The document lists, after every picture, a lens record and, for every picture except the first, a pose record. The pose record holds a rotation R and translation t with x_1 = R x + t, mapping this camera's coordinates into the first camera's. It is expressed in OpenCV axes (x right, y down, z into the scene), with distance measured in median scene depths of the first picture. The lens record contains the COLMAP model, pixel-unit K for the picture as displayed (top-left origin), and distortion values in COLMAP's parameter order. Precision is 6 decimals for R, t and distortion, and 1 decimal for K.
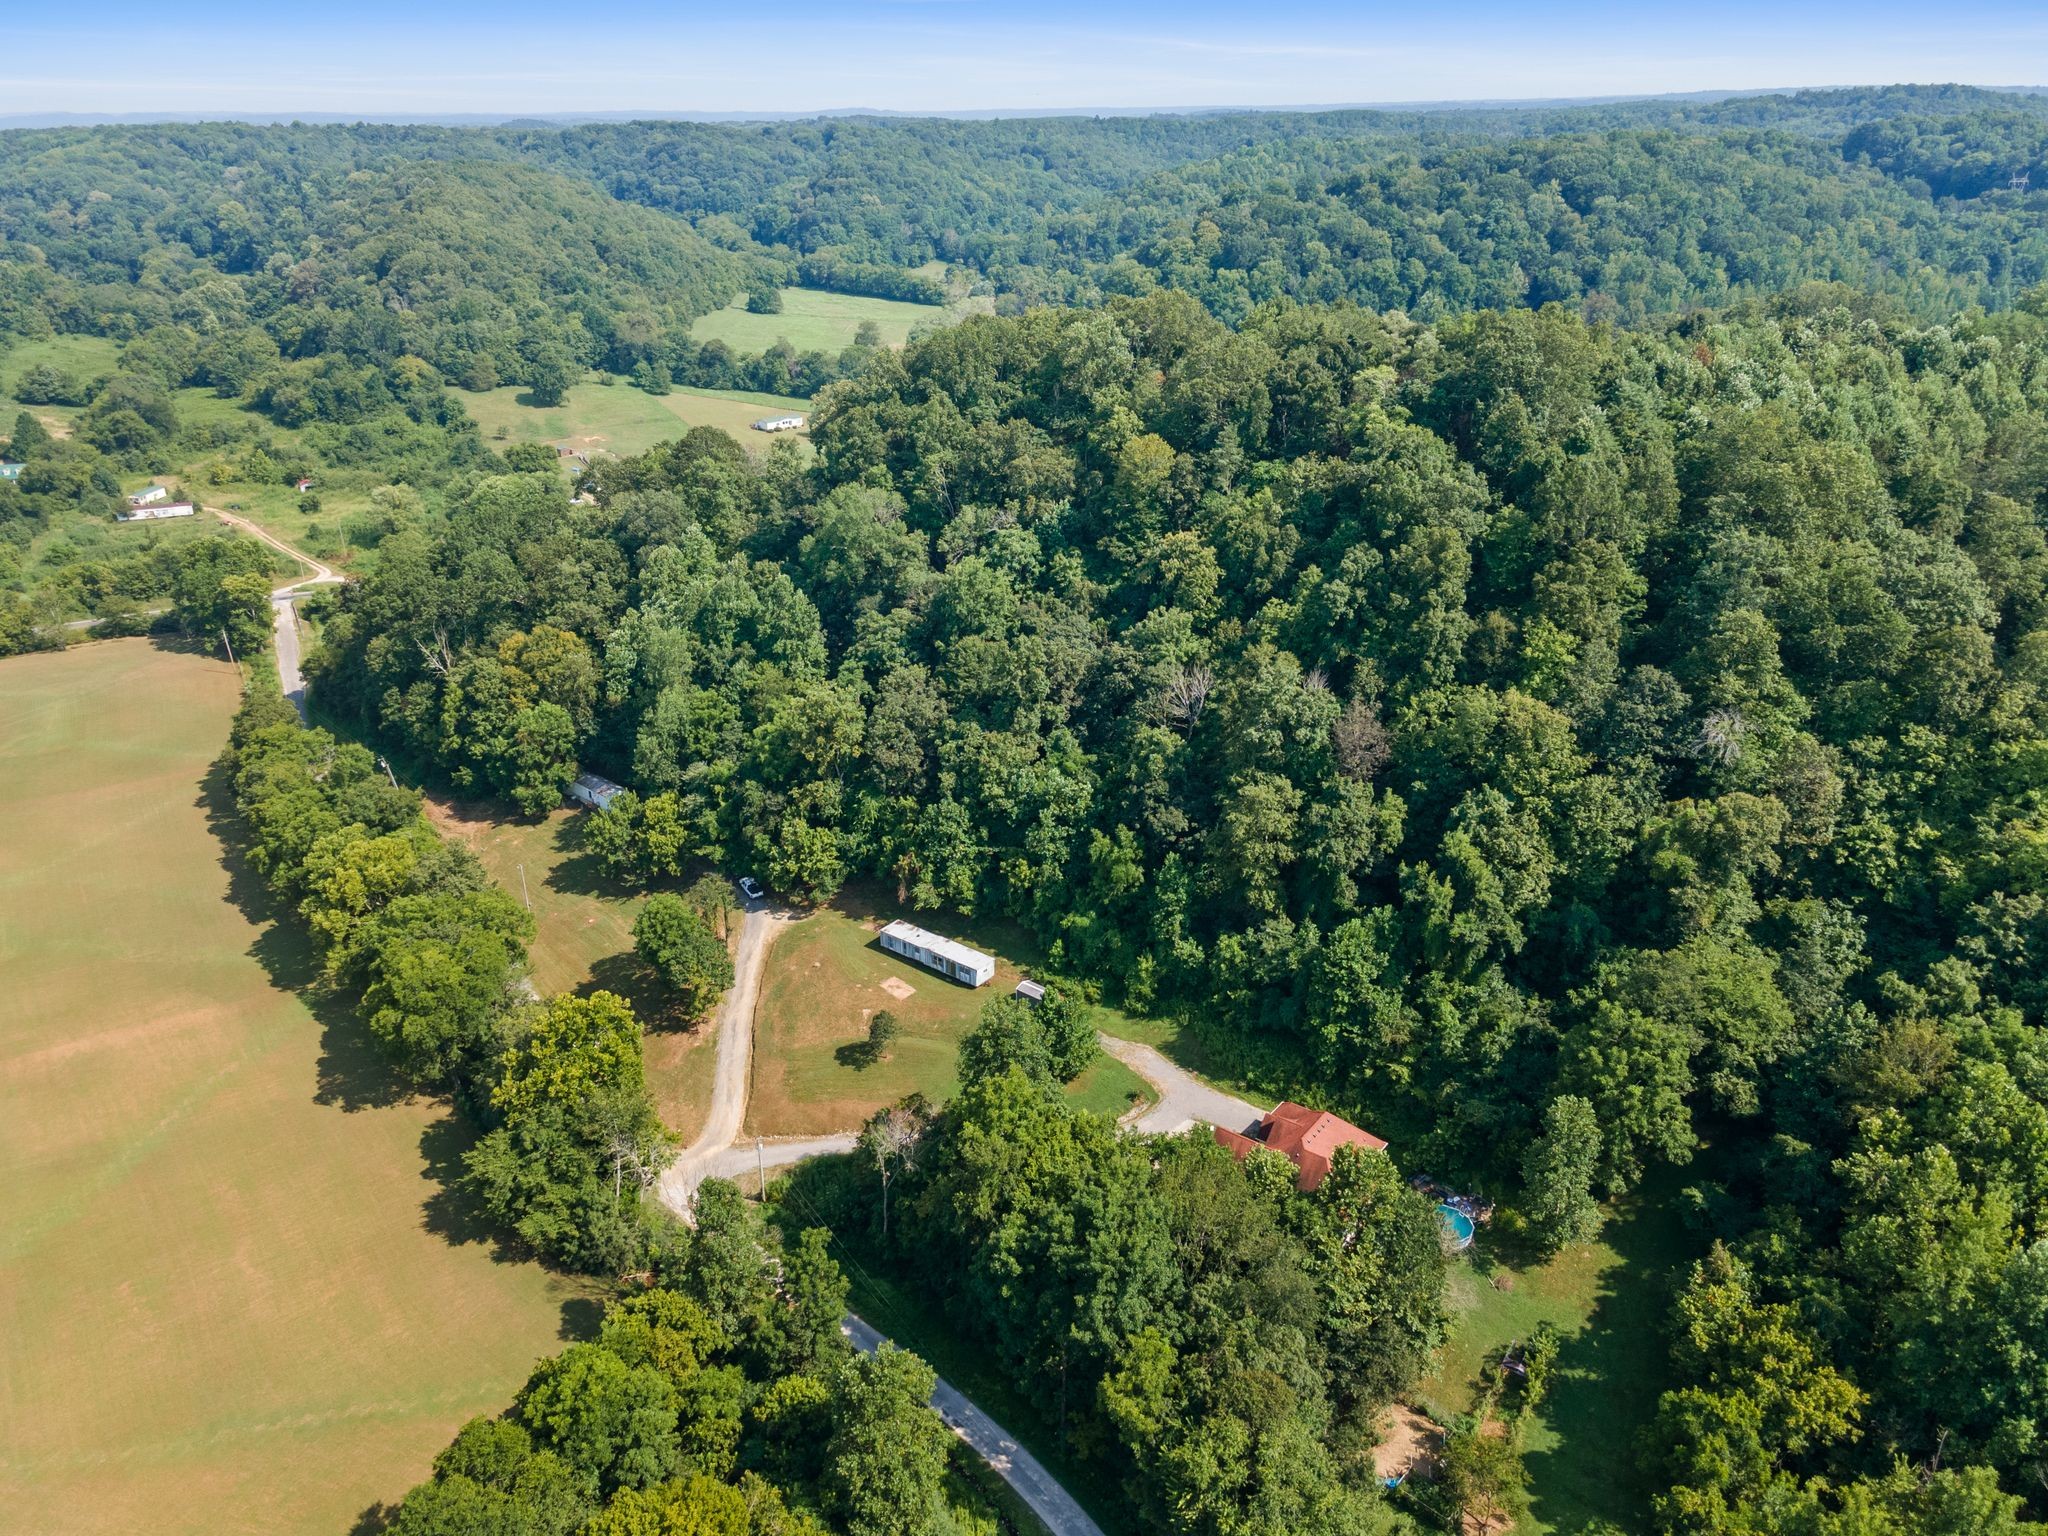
lens RADIAL K [[1502.6, 0, 1014.6], [0, 1502.6, 760.2], [0, 0, 1]] dist [0.015615, 0.057522]
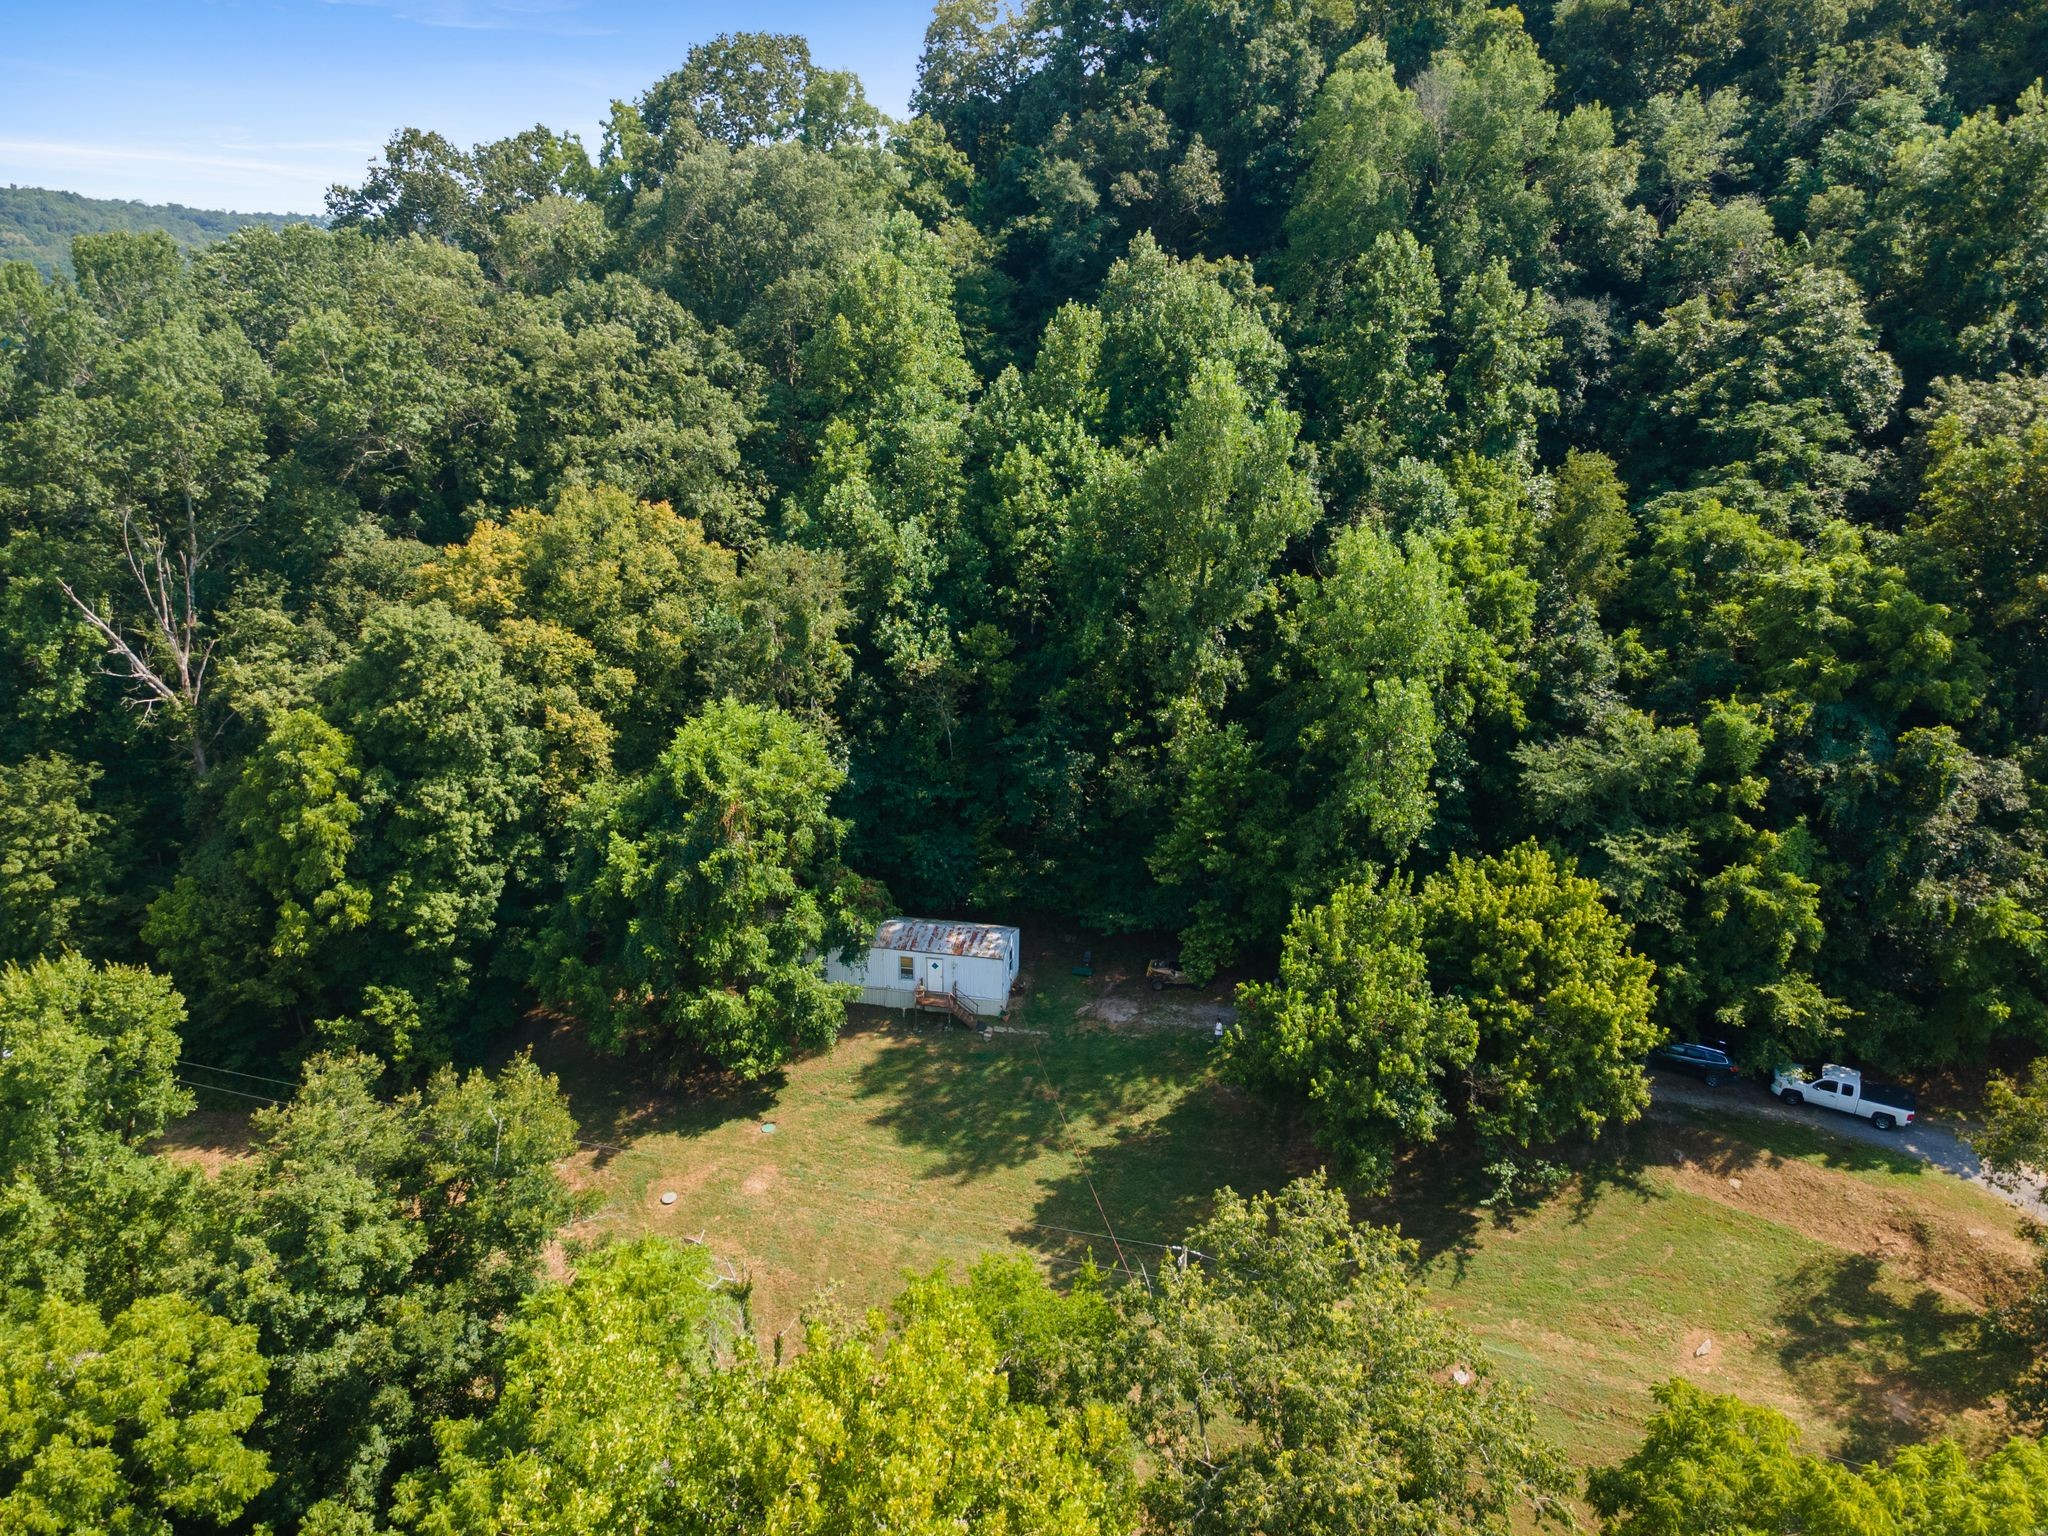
lens RADIAL K [[1477.8, 0, 1015.2], [0, 1477.8, 772.8], [0, 0, 1]] dist [0.042587, 0.009242]
pose [[0.849230, -0.149149, 0.506520, -0.417135], [0.194194, 0.980267, -0.036938, -0.001882], [-0.491016, 0.129732, 0.861437, 0.721680]]
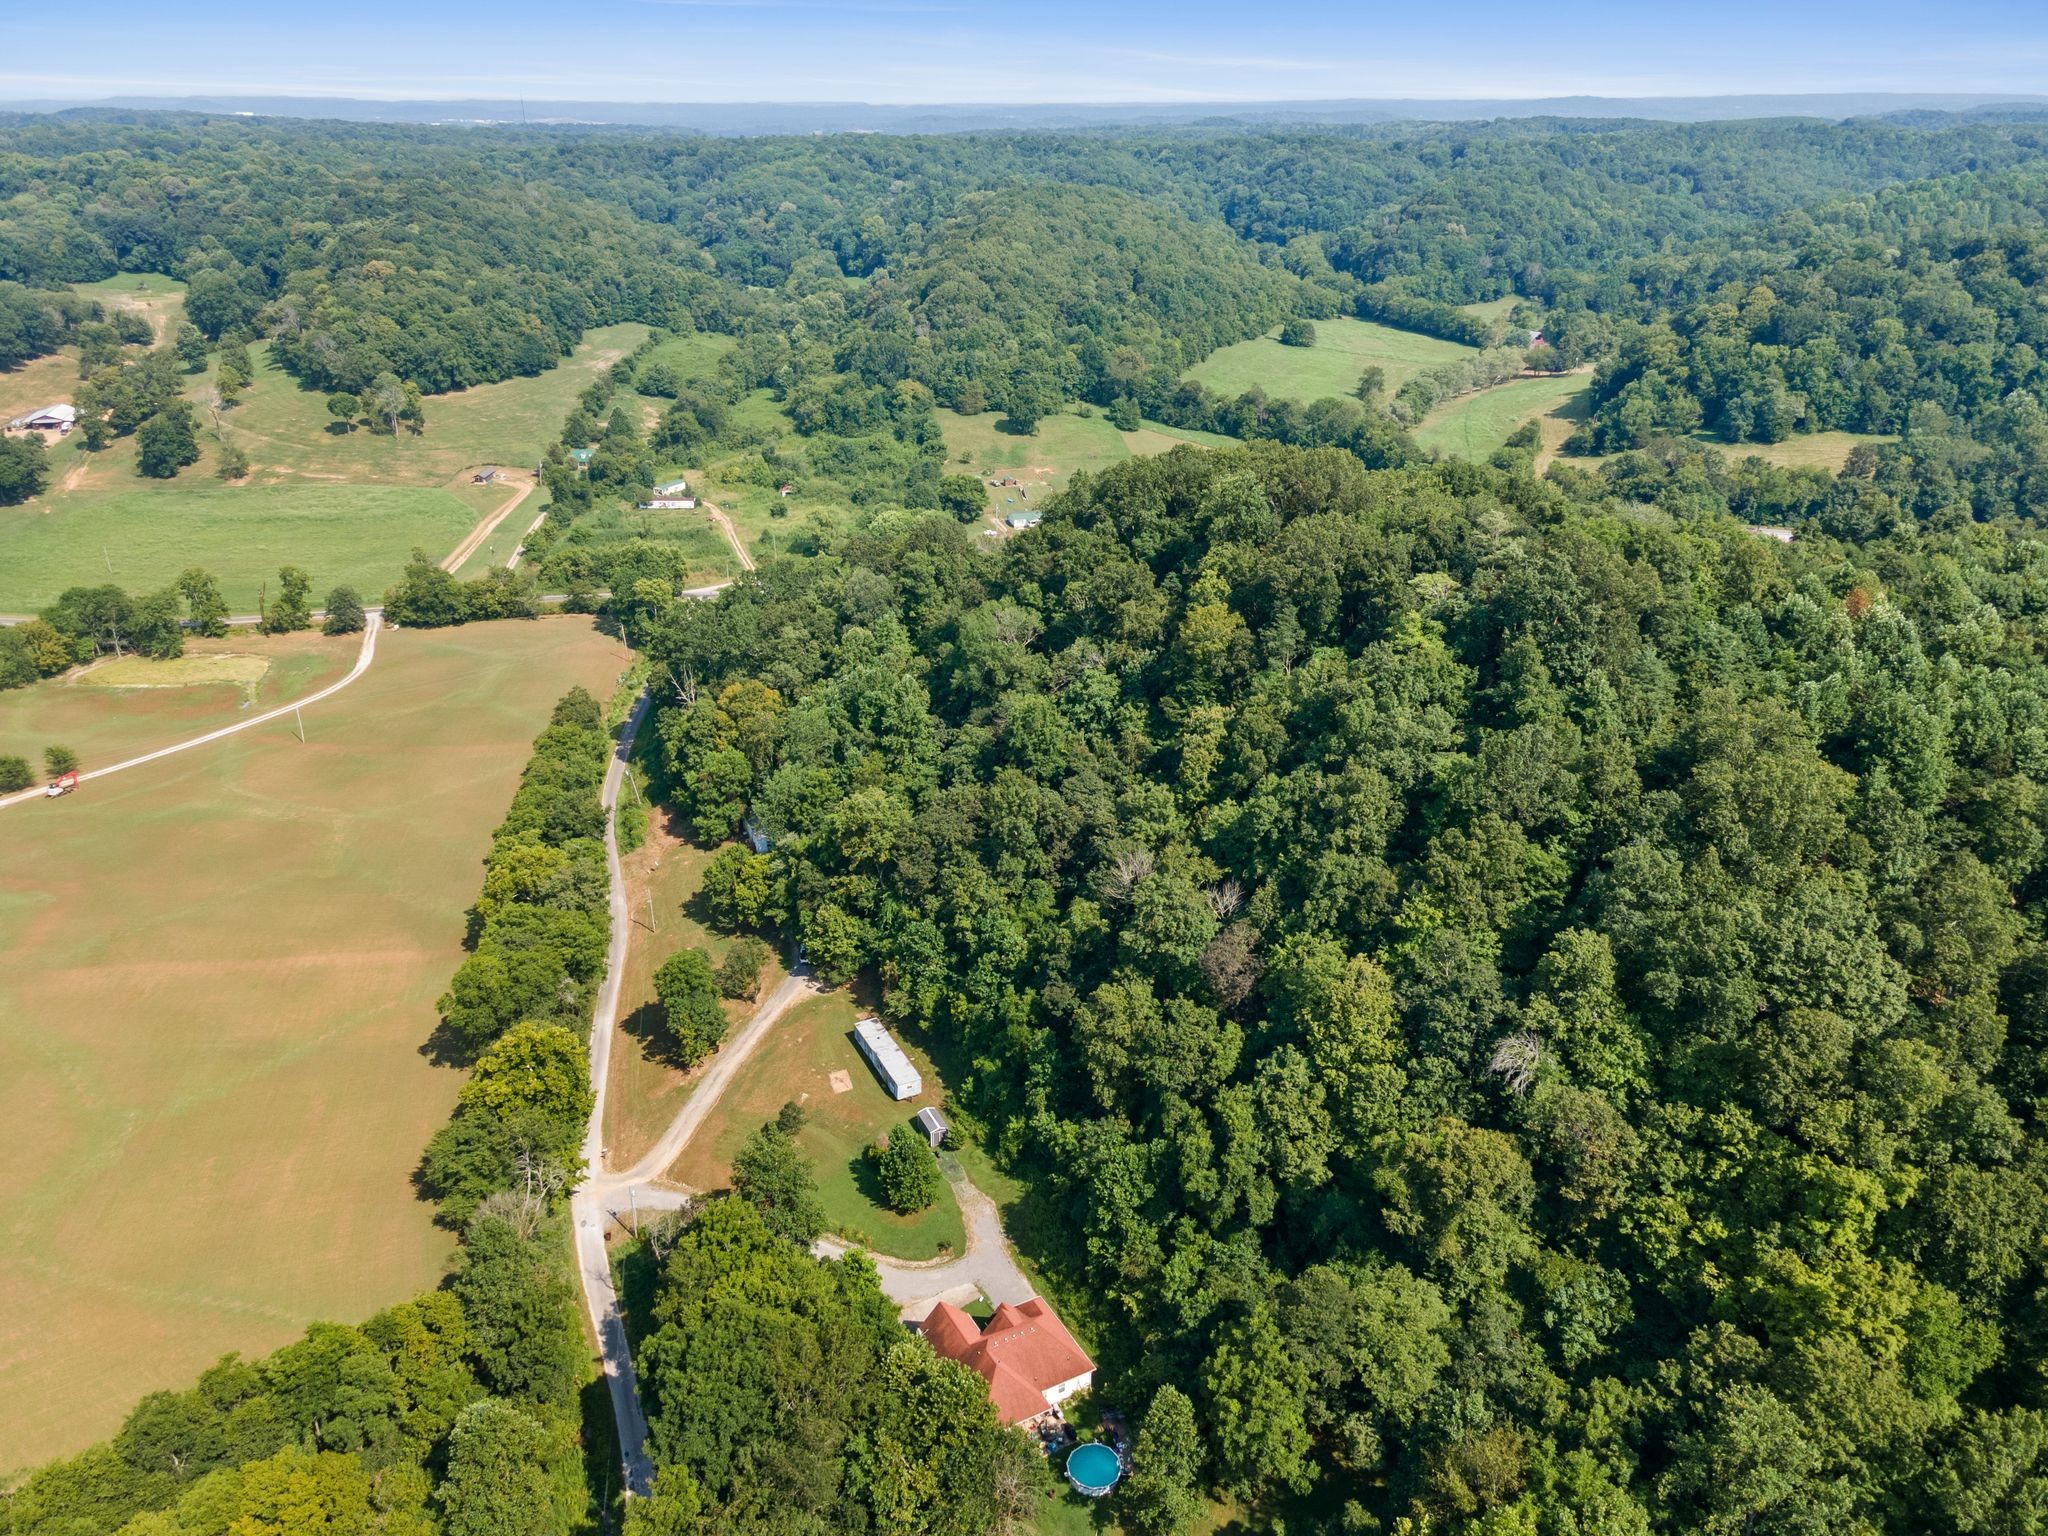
lens RADIAL K [[1502.6, 0, 1014.6], [0, 1502.6, 760.2], [0, 0, 1]] dist [0.015615, 0.057522]
pose [[0.908359, 0.178423, -0.378219, 0.324892], [-0.175515, 0.983561, 0.042460, -0.117507], [0.379578, 0.027814, 0.924742, 0.015667]]
